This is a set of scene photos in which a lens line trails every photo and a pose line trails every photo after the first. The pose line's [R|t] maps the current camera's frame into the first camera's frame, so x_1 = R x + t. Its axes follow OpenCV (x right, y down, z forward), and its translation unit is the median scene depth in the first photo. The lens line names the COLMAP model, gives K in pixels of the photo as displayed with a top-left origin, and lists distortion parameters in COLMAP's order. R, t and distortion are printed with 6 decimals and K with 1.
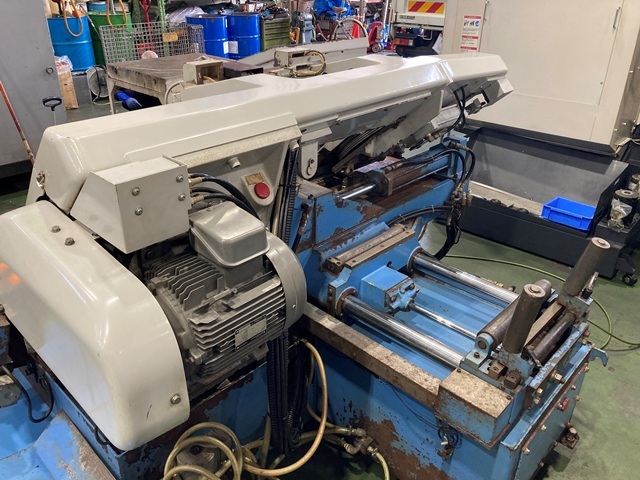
lens RADIAL K [[516.9, 0, 319.4], [0, 516.9, 240.9], [0, 0, 1]] dist [0.020059, -0.007647]
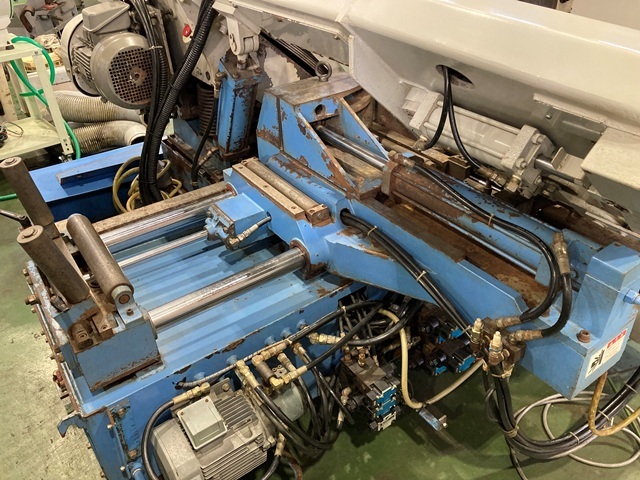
lens RADIAL K [[516.9, 0, 319.4], [0, 516.9, 240.9], [0, 0, 1]] dist [0.020059, -0.007647]
pose [[-0.174002, 0.558578, -0.810995, 0.953572], [-0.450001, 0.687437, 0.570026, -0.509790], [0.875912, 0.464134, 0.131745, 1.135141]]
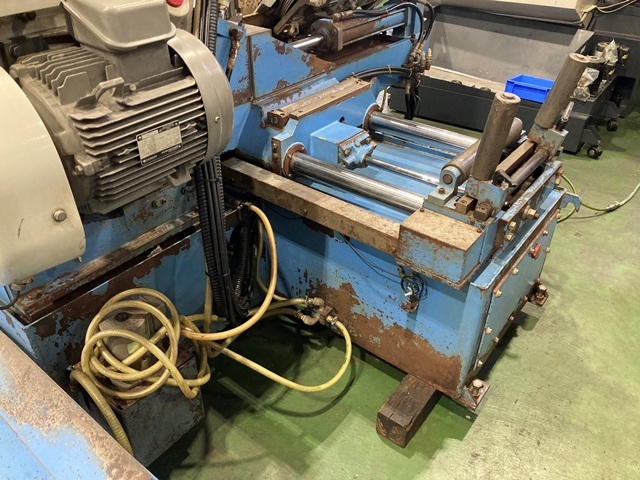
lens RADIAL K [[516.9, 0, 319.4], [0, 516.9, 240.9], [0, 0, 1]] dist [0.020059, -0.007647]
pose [[0.995814, -0.062946, 0.066271, 0.029761], [0.053872, 0.989947, 0.130779, 0.151315], [-0.073836, -0.126662, 0.989194, 0.120887]]
